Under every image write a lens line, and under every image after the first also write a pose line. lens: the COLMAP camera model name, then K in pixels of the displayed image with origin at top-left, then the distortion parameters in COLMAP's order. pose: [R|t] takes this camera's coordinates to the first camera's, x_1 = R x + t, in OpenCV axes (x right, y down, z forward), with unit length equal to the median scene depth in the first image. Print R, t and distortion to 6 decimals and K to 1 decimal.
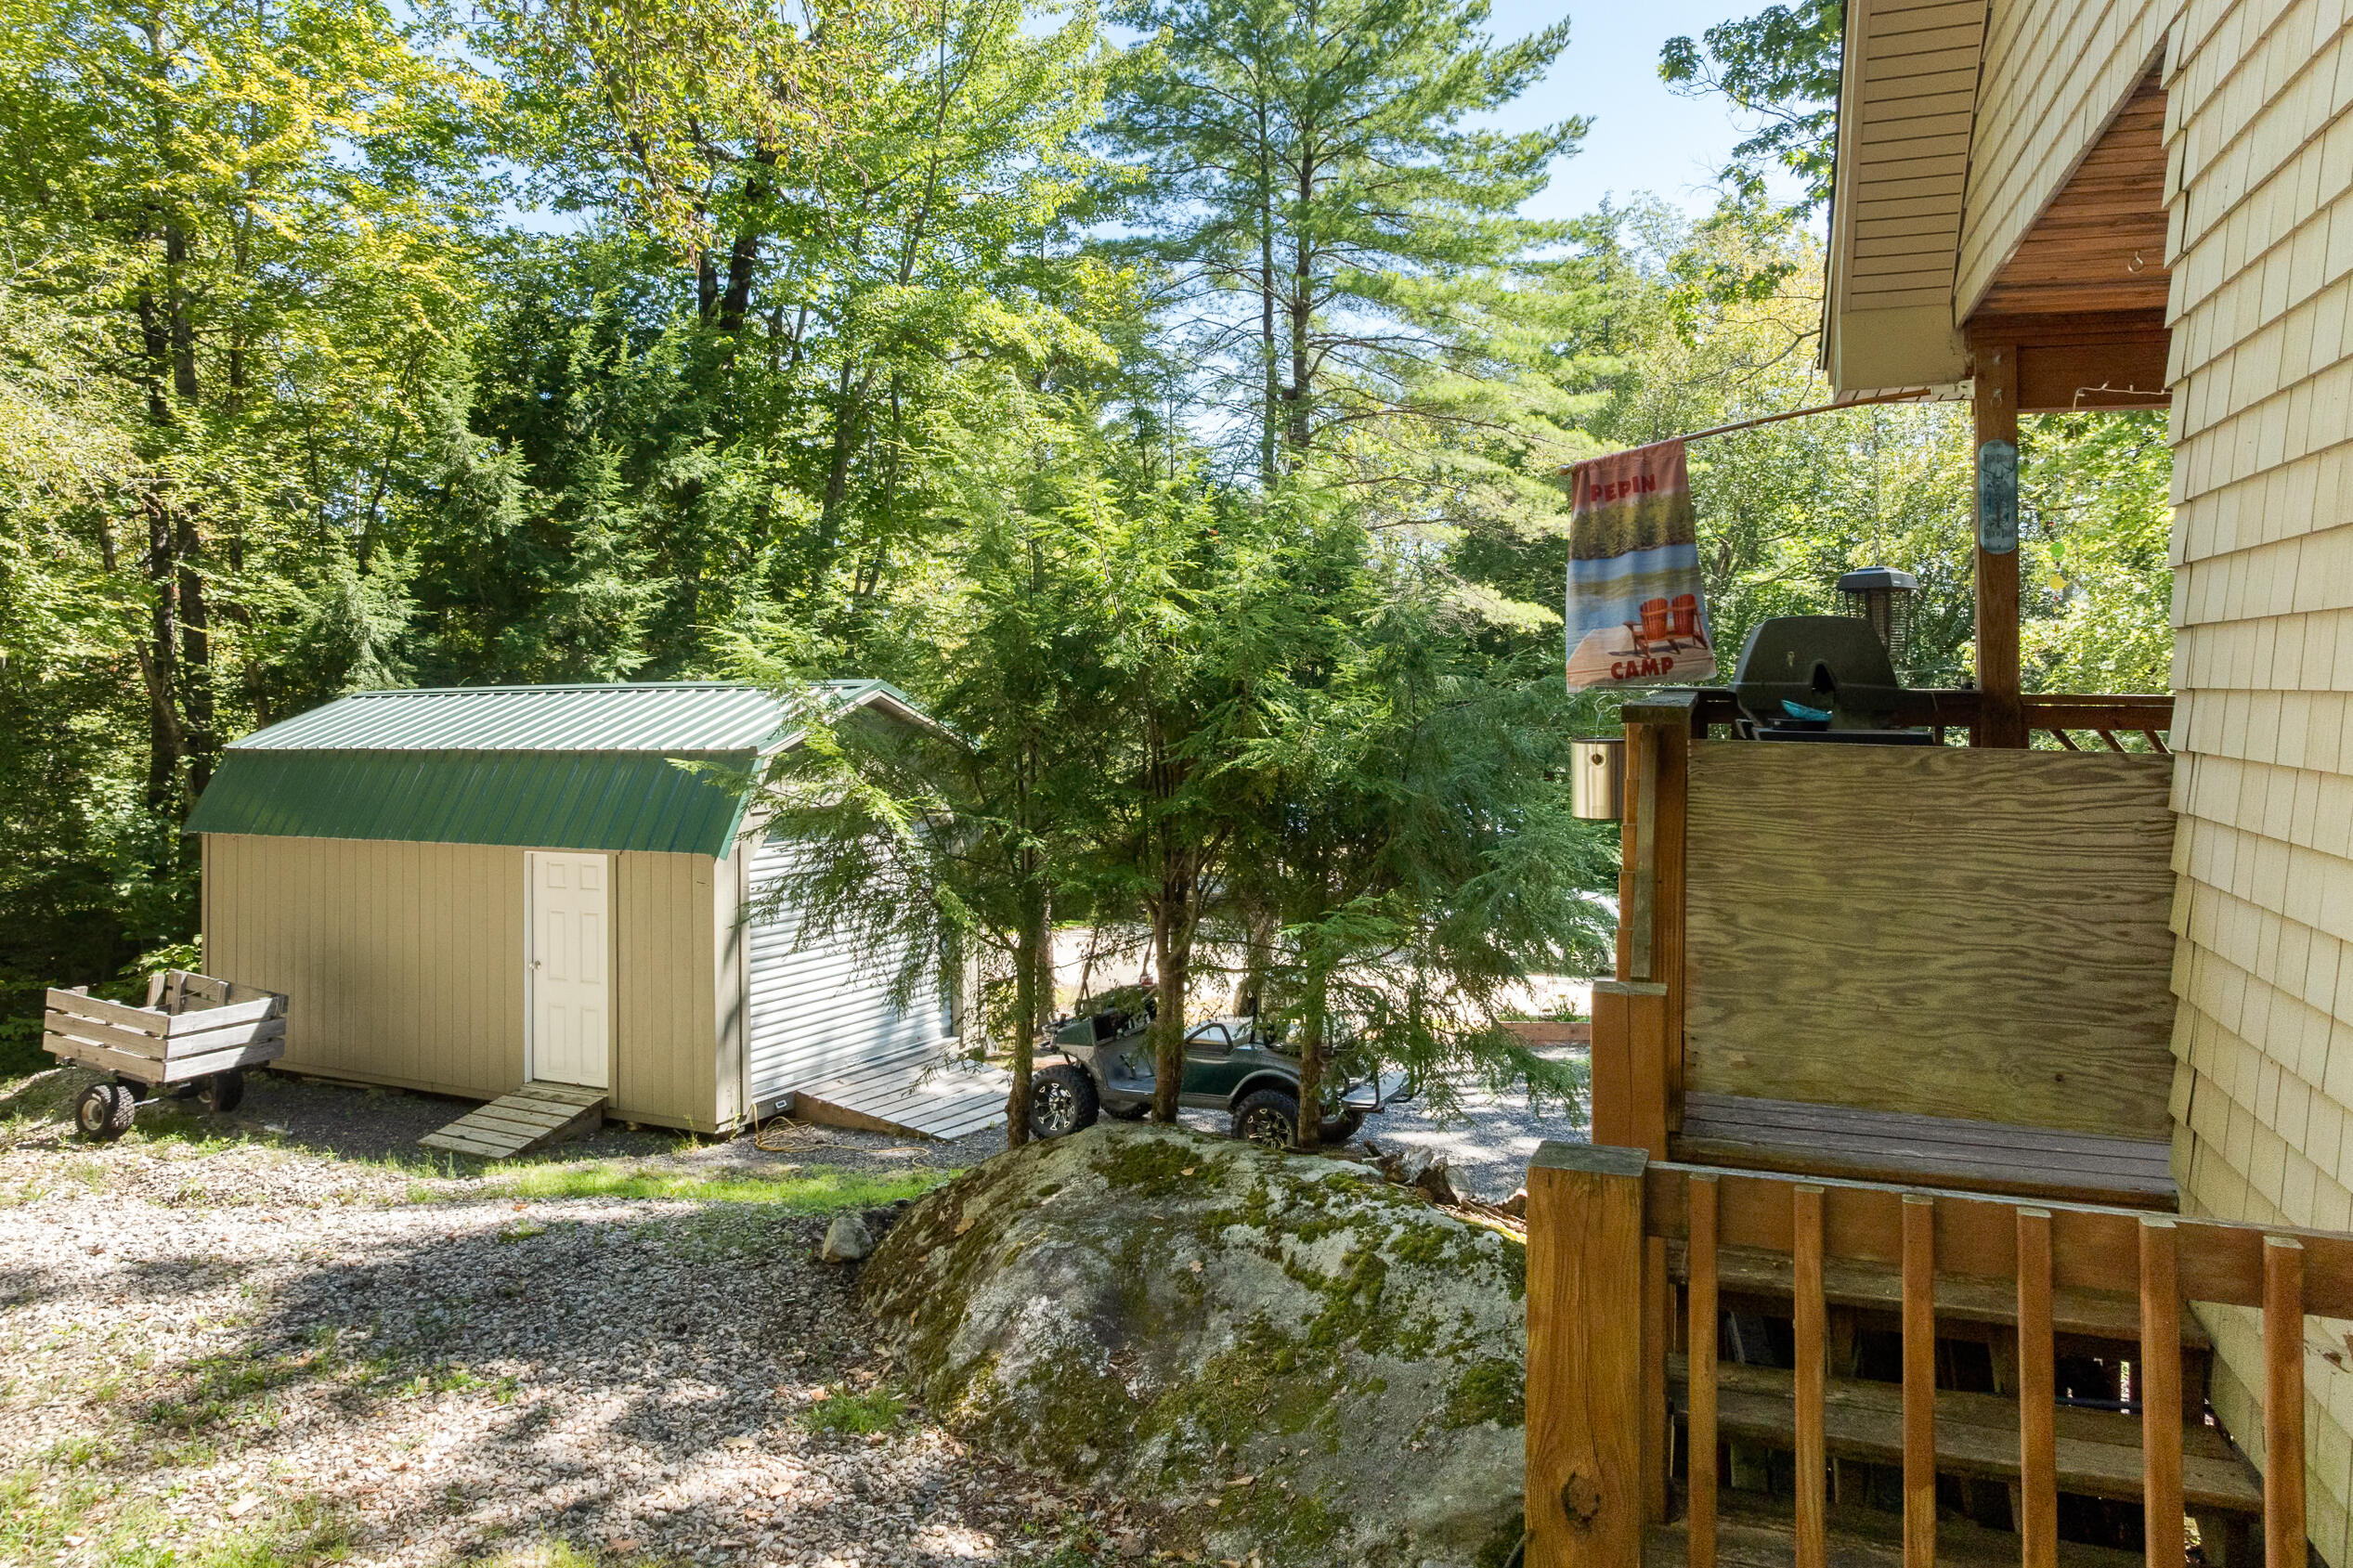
lens RADIAL K [[1610.4, 0, 1172.0], [0, 1610.4, 659.5], [0, 0, 1]] dist [-0.001742, -0.001534]
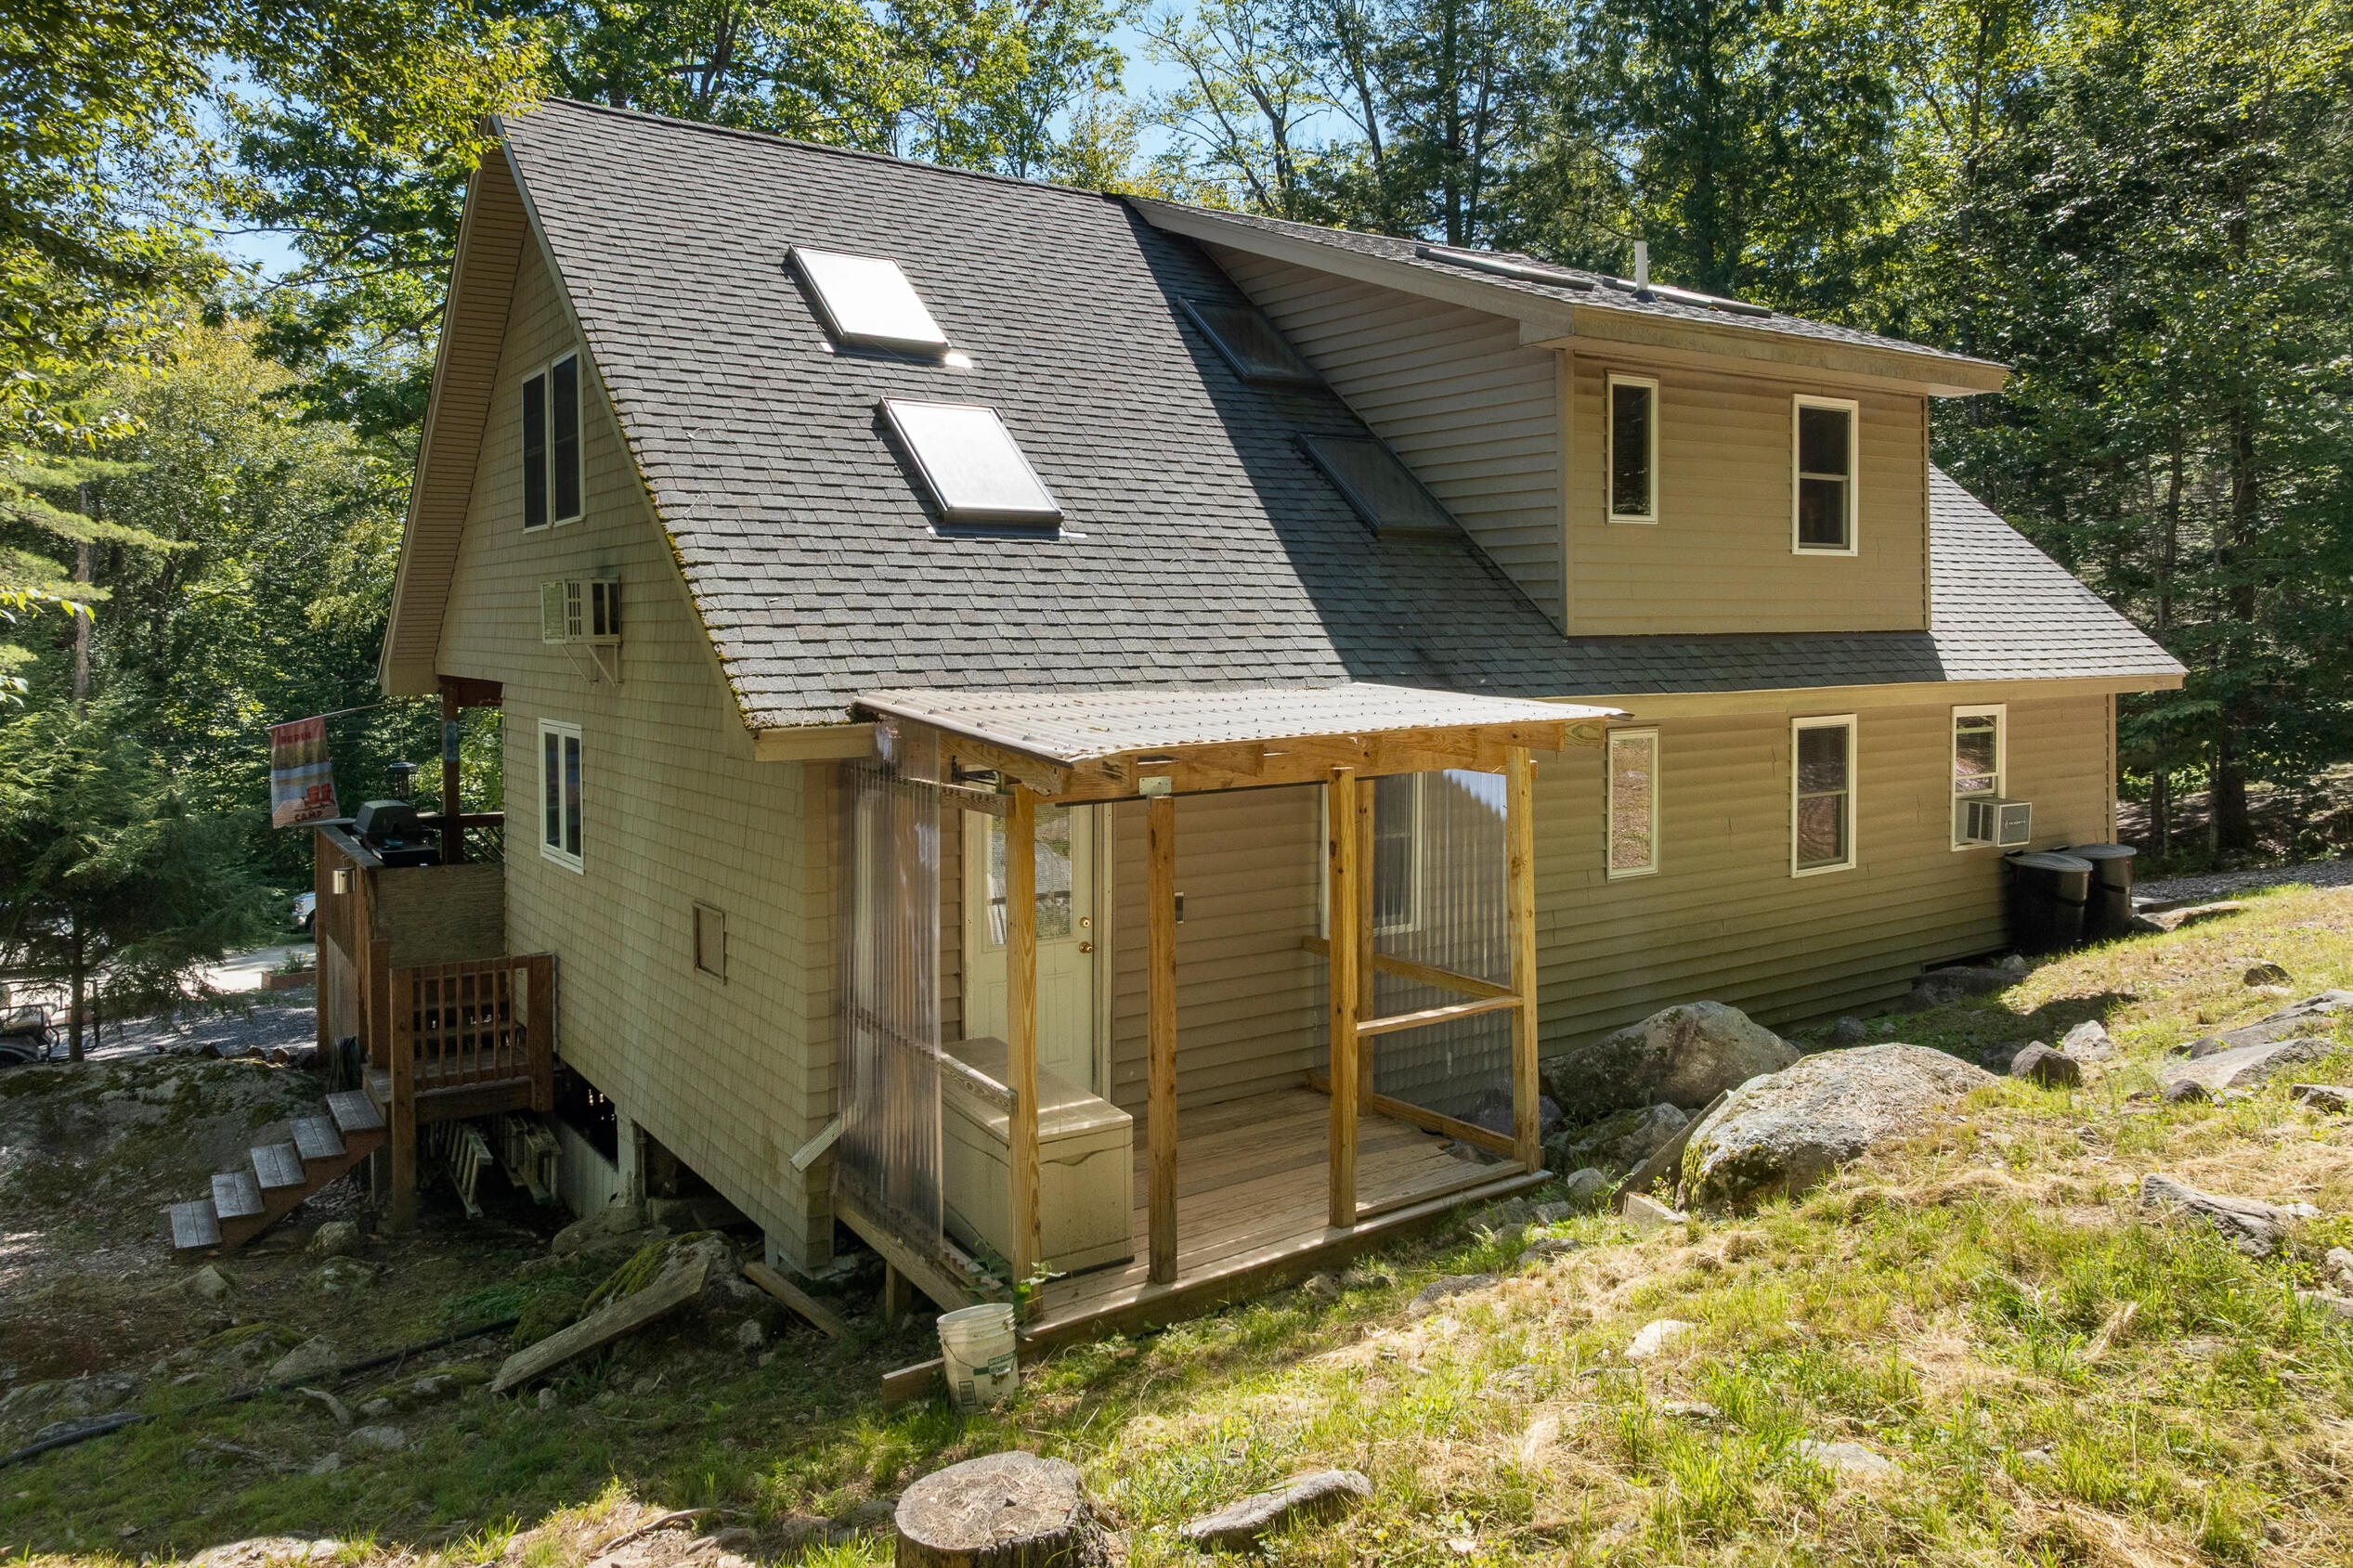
lens RADIAL K [[1610.4, 0, 1172.0], [0, 1610.4, 659.5], [0, 0, 1]] dist [-0.001742, -0.001534]
pose [[0.604459, -0.017395, 0.796446, -0.814097], [-0.009794, 0.999524, 0.029263, -0.302556], [-0.796576, -0.025488, 0.604001, -1.425685]]
